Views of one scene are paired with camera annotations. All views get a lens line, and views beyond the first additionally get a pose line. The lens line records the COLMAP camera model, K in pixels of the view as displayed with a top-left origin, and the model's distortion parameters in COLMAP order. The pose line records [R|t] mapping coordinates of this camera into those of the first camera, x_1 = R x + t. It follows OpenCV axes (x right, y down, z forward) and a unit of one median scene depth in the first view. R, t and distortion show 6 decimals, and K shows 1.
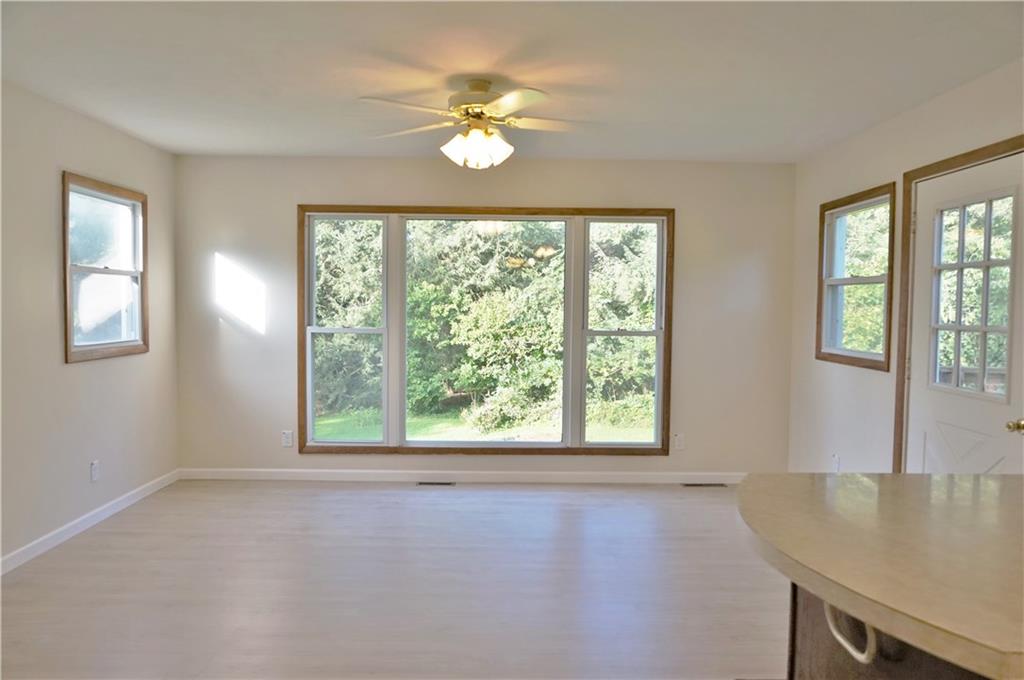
lens RADIAL K [[719.4, 0, 512.6], [0, 719.4, 338.3], [0, 0, 1]] dist [-0.000758, 0.009867]
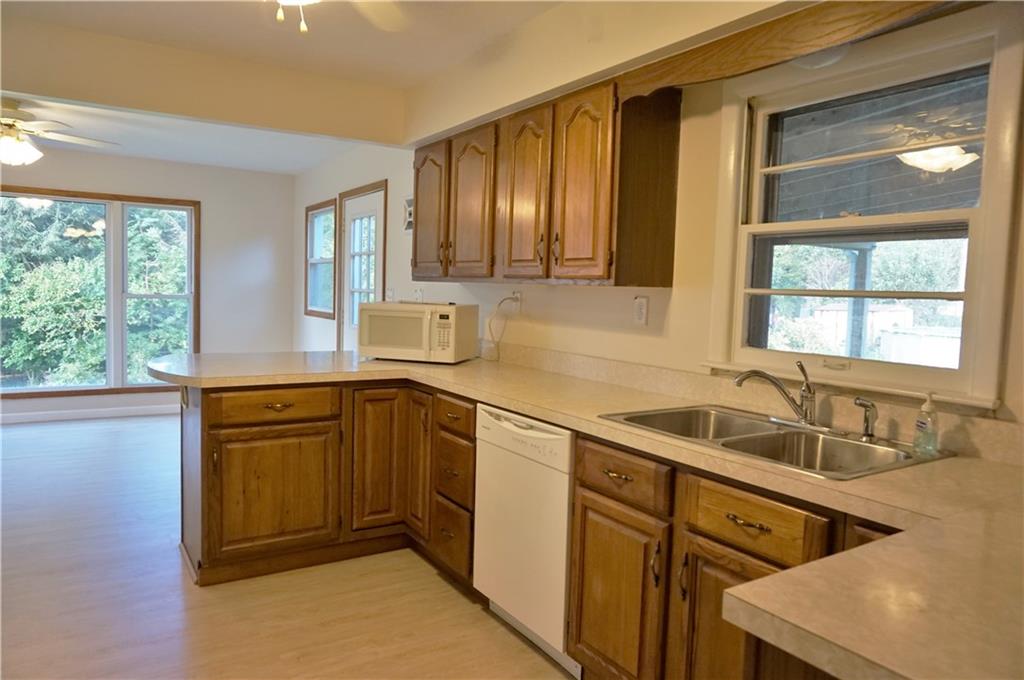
lens RADIAL K [[719.4, 0, 508.9], [0, 719.4, 341.2], [0, 0, 1]] dist [-0.000758, 0.009867]
pose [[0.863886, -0.020573, 0.503267, 0.012238], [0.003296, 0.999375, 0.035197, 0.007876], [-0.503676, -0.028748, 0.863414, -0.109990]]
